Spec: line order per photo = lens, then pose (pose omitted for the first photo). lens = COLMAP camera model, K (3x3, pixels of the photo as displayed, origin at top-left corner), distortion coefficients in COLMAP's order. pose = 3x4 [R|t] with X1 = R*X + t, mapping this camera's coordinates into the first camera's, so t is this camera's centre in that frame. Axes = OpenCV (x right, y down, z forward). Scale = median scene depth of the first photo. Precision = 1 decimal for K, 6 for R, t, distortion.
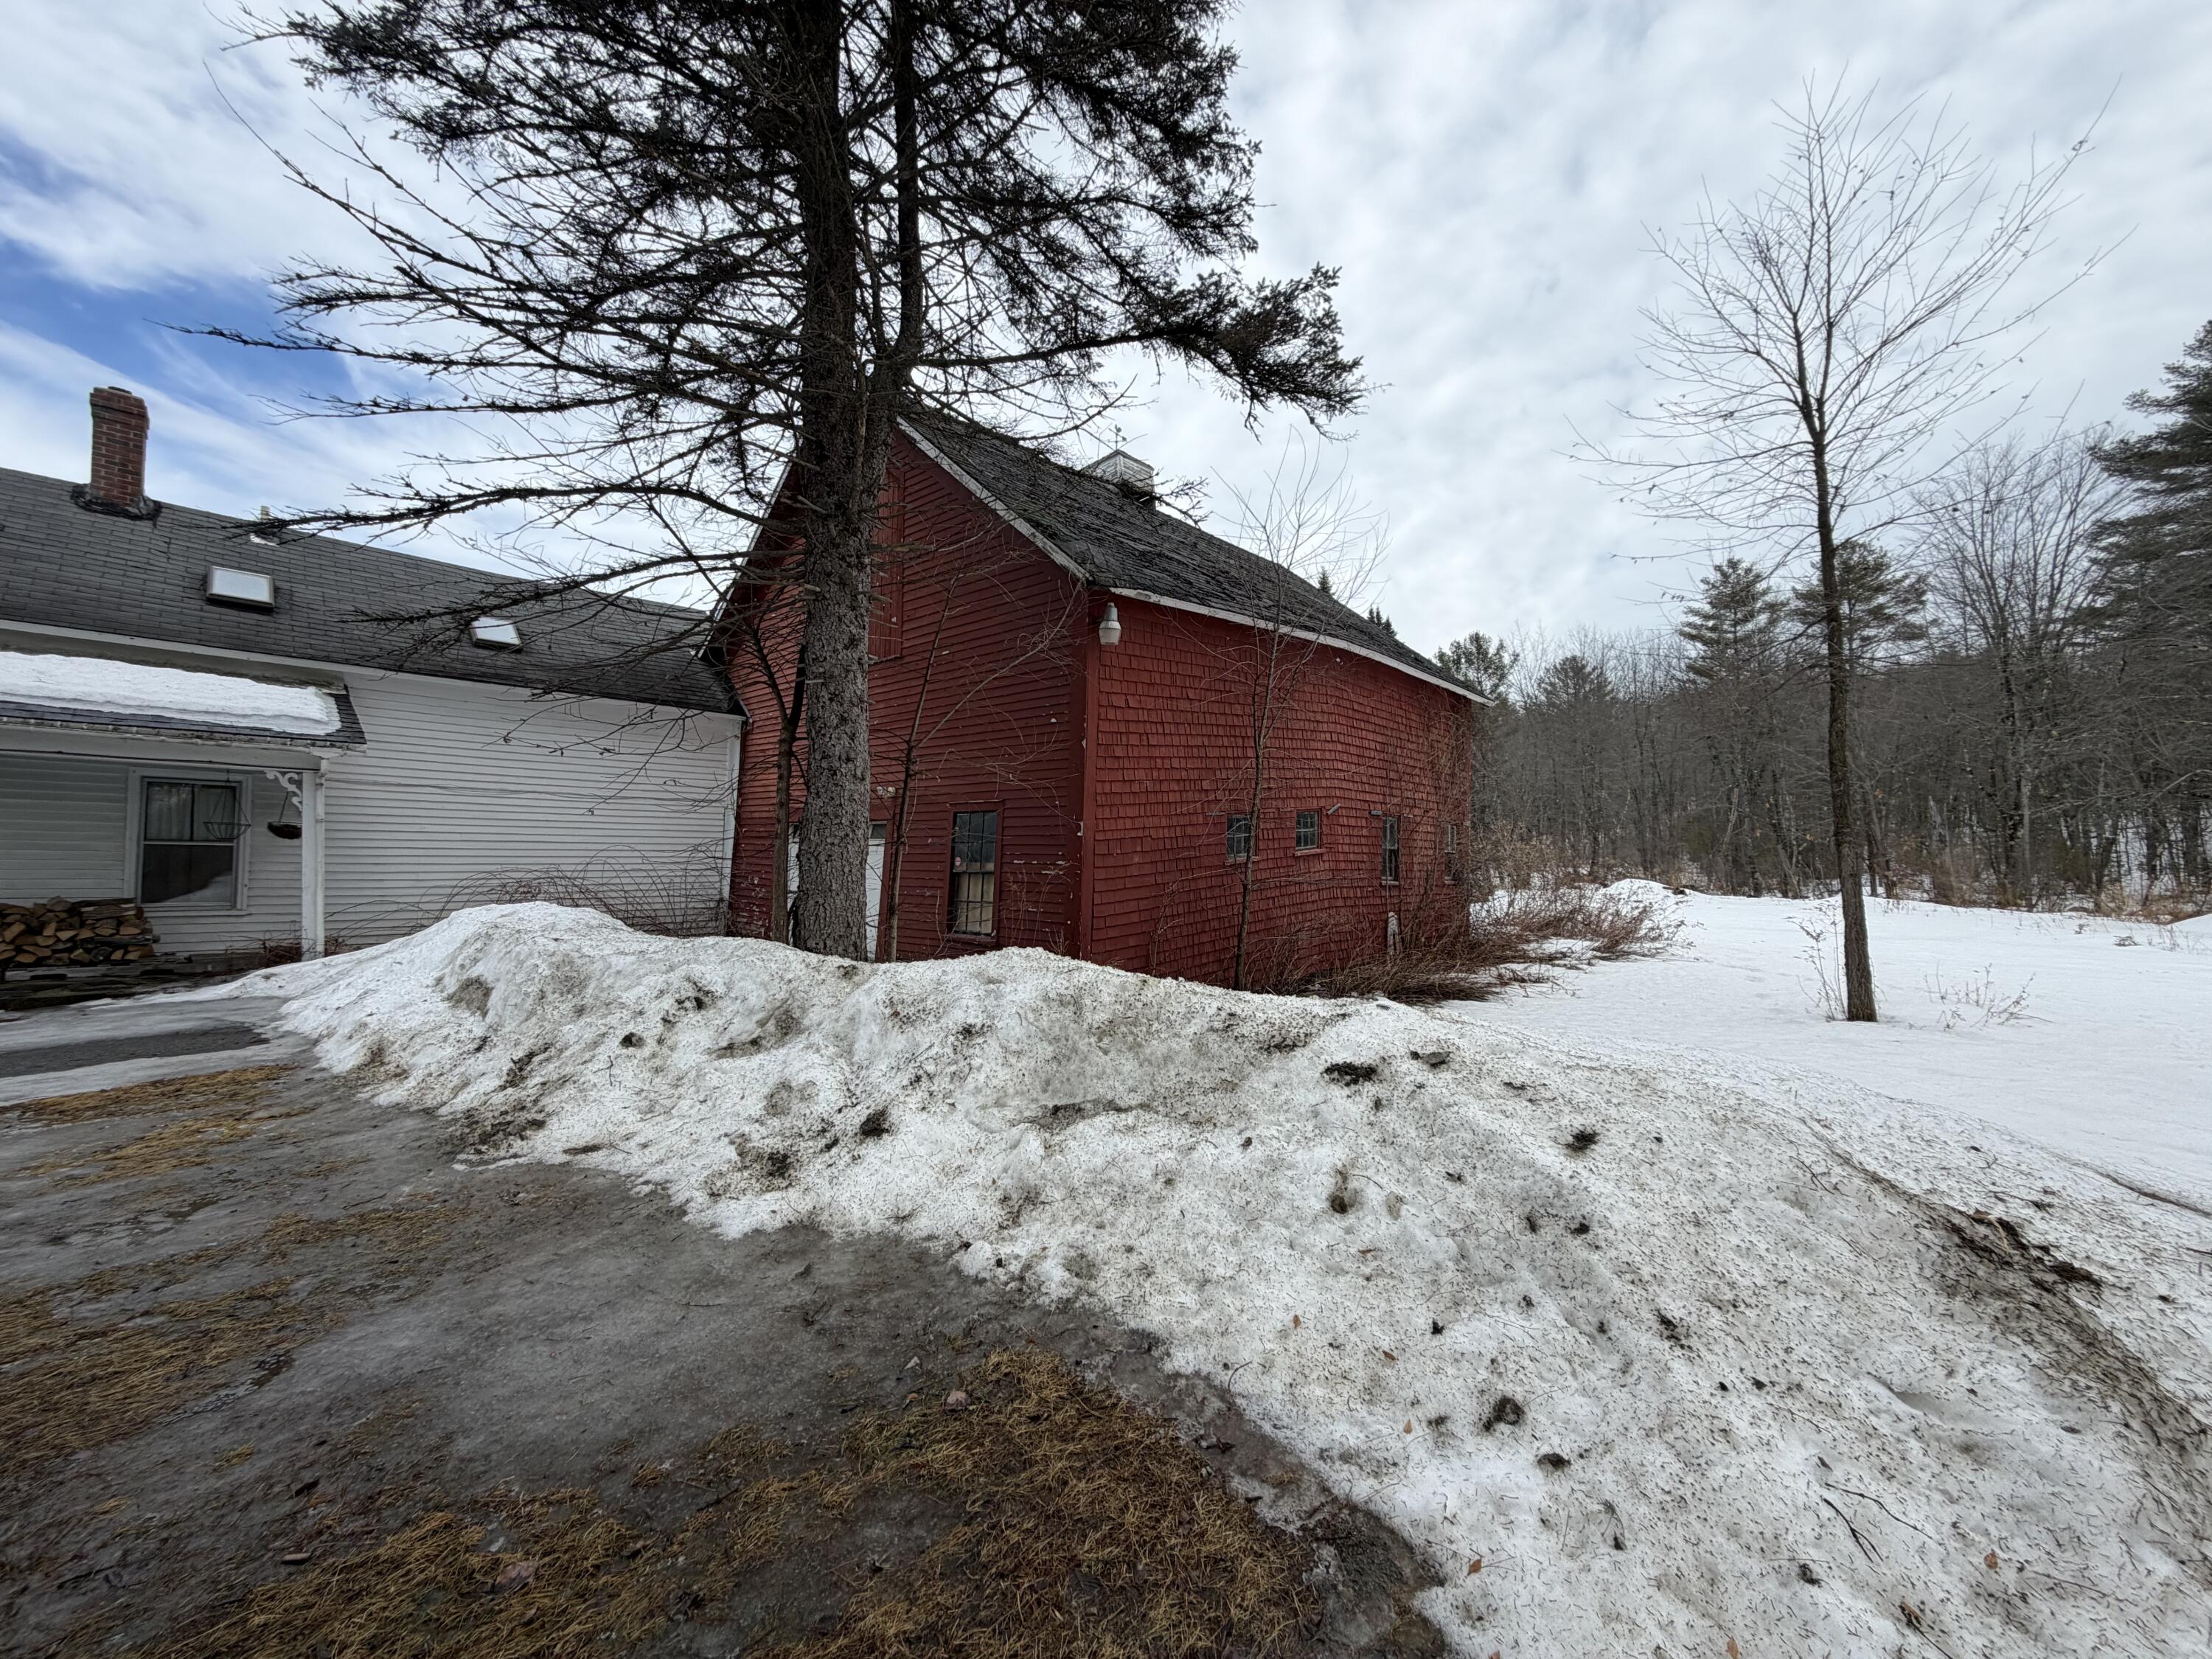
lens RADIAL K [[875.9, 0, 1104.2], [0, 875.9, 834.2], [0, 0, 1]] dist [-0.000812, 0.000023]
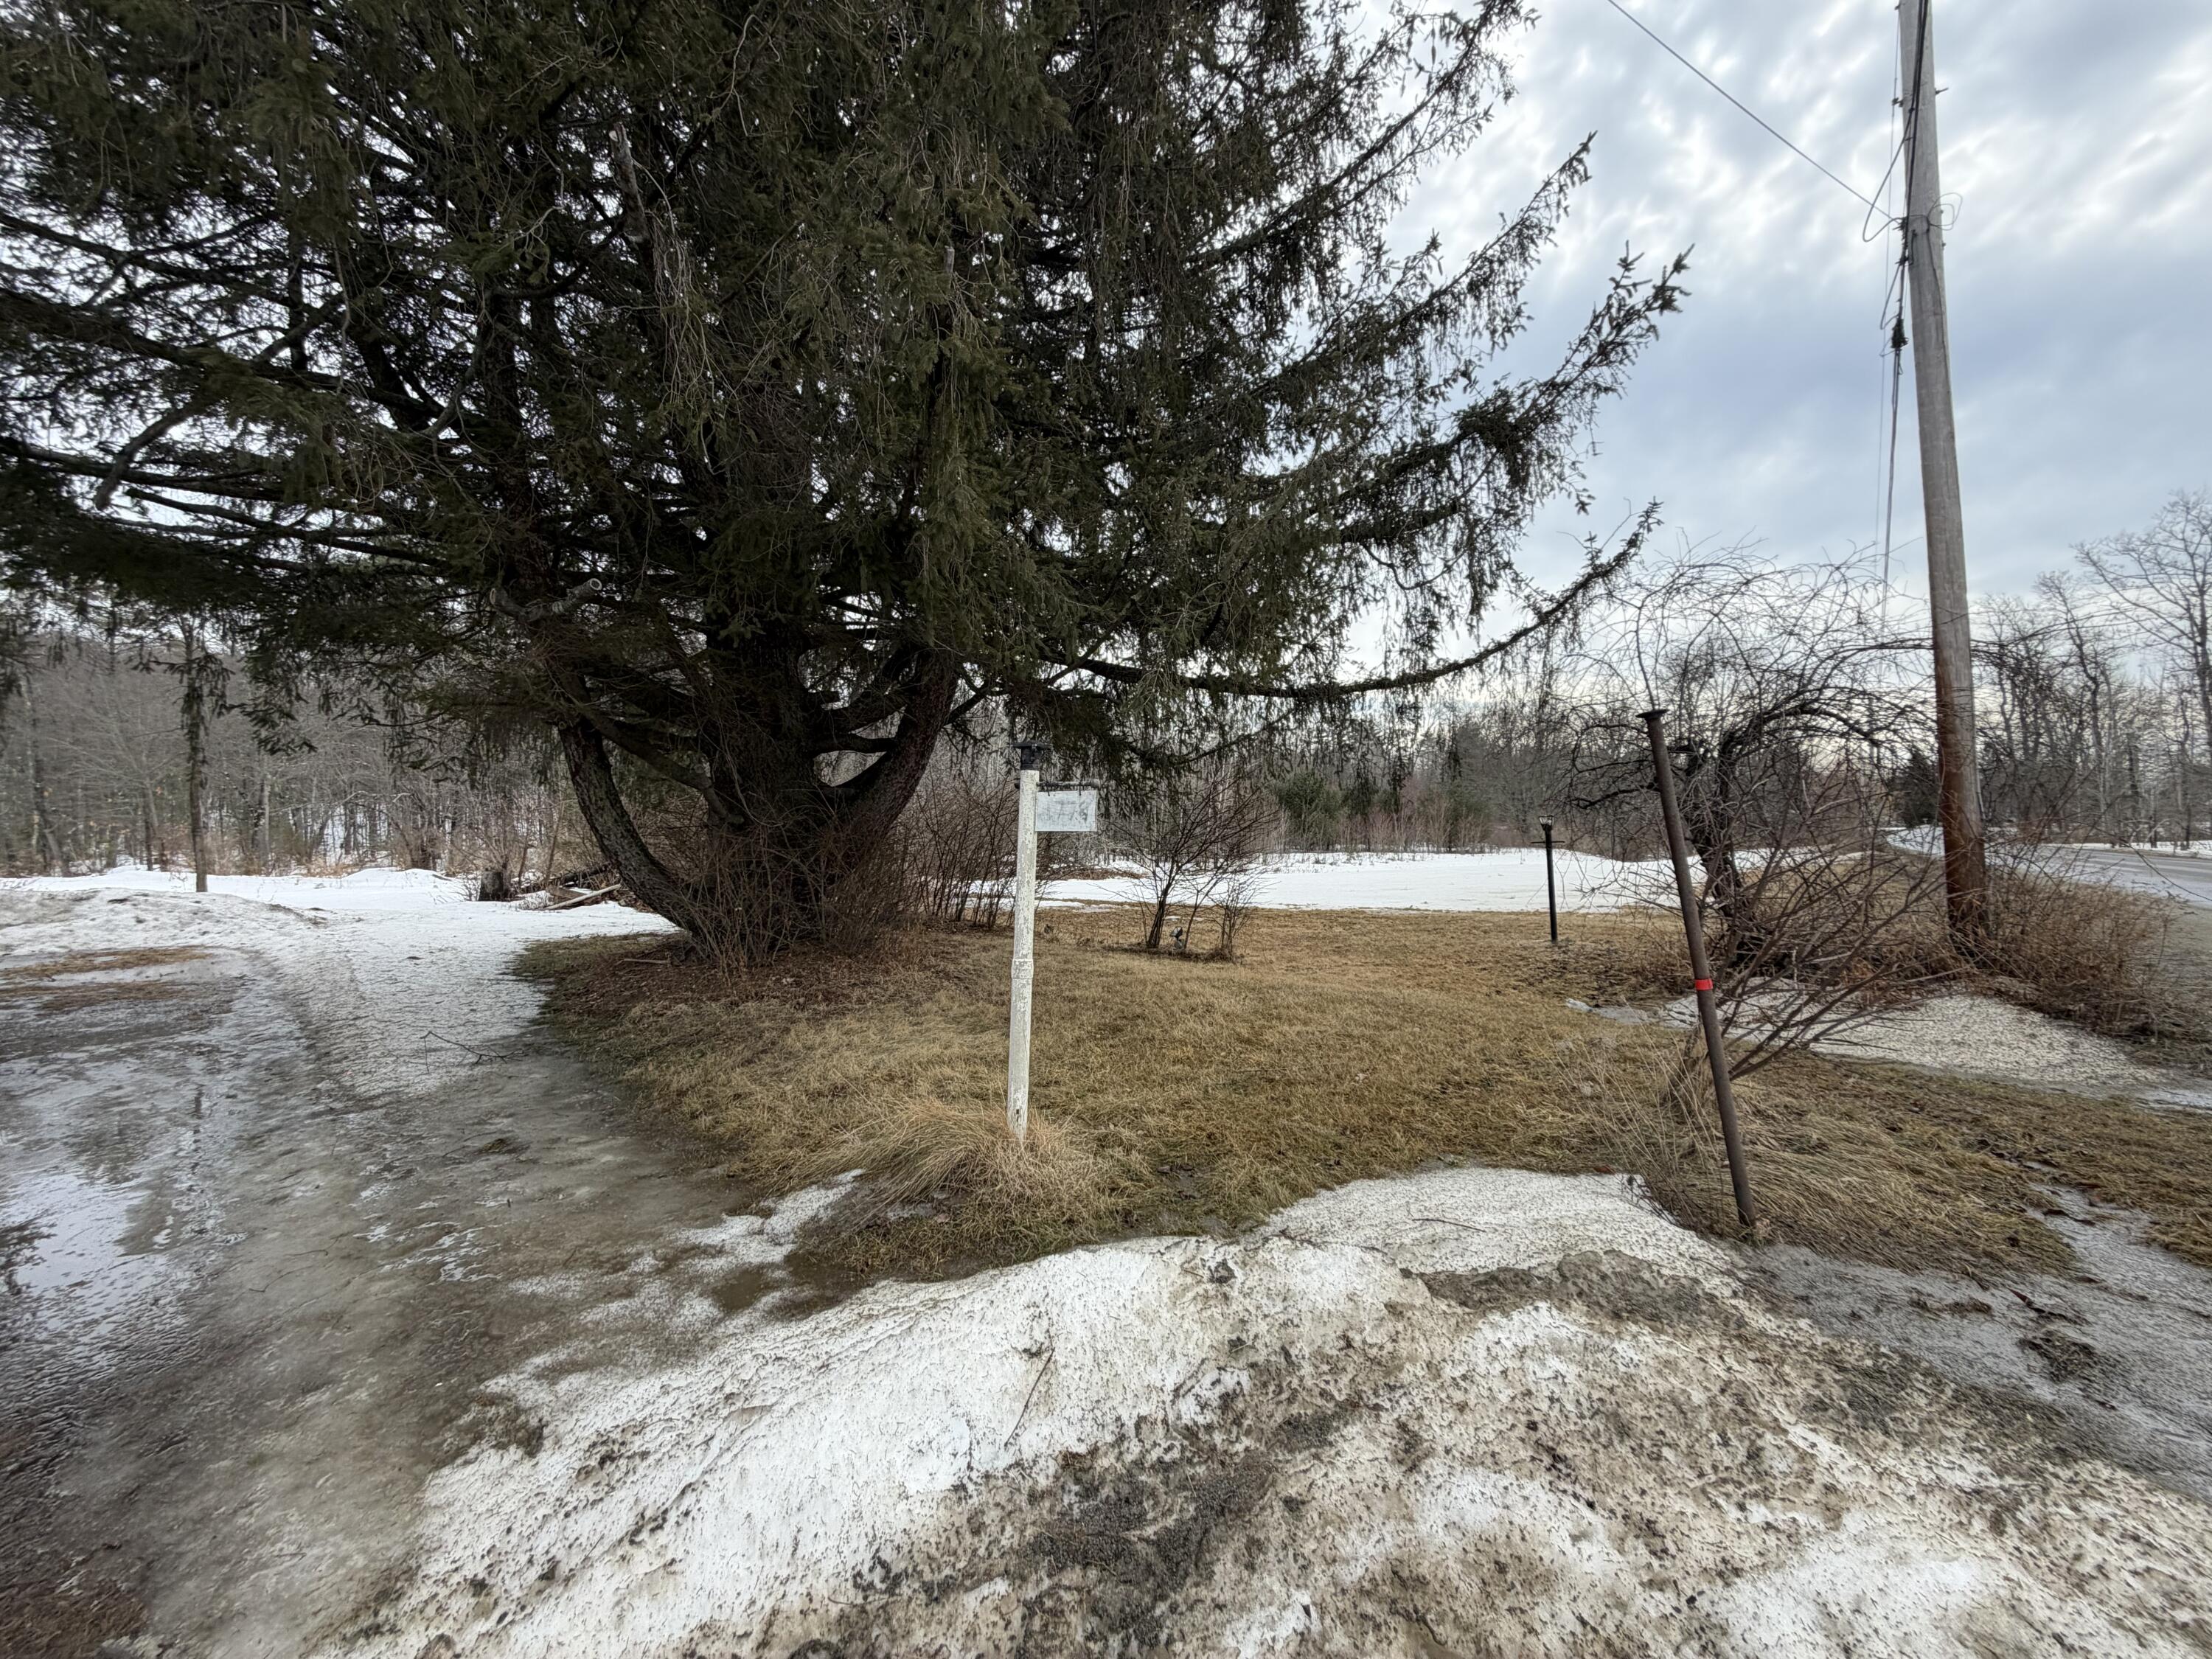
lens RADIAL K [[875.4, 0, 1101.2], [0, 875.4, 832.3], [0, 0, 1]] dist [-0.001479, 0.000034]
pose [[-0.009781, 0.005006, 0.999940, -0.375655], [-0.024796, 0.999679, -0.005247, -0.011153], [-0.999645, -0.024846, -0.009654, -0.339145]]
